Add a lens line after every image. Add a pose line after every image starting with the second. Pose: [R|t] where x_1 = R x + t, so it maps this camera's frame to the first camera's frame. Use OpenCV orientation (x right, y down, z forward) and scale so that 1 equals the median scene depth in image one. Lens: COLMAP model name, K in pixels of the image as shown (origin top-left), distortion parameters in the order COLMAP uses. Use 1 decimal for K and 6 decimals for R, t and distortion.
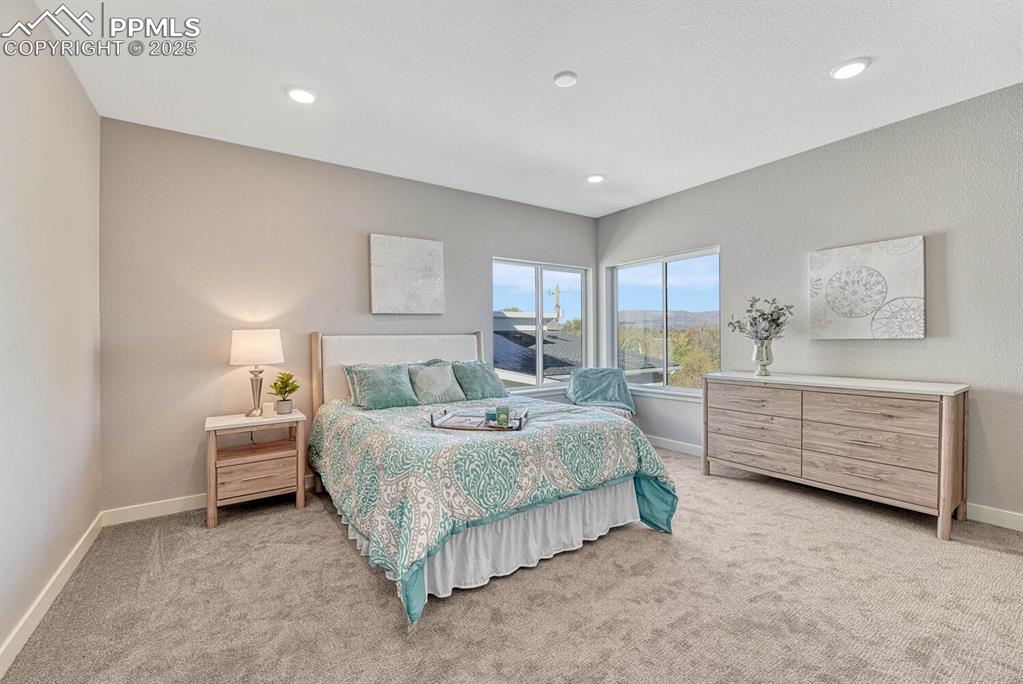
lens RADIAL K [[428.5, 0, 519.4], [0, 428.5, 339.2], [0, 0, 1]] dist [-0.002617, 0.000612]
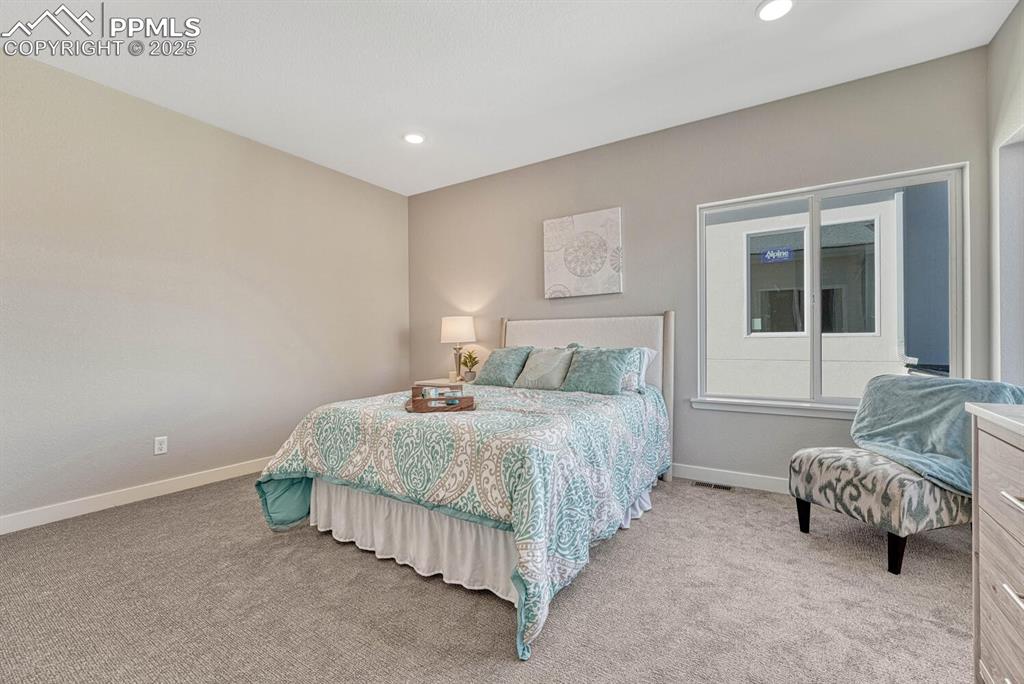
lens RADIAL K [[428.9, 0, 516.9], [0, 428.9, 342.0], [0, 0, 1]] dist [-0.002617, 0.000612]
pose [[0.375421, 0.012209, -0.926774, 0.716585], [0.000439, 0.999911, 0.013351, 0.037820], [0.926854, -0.005419, 0.375383, 0.666541]]
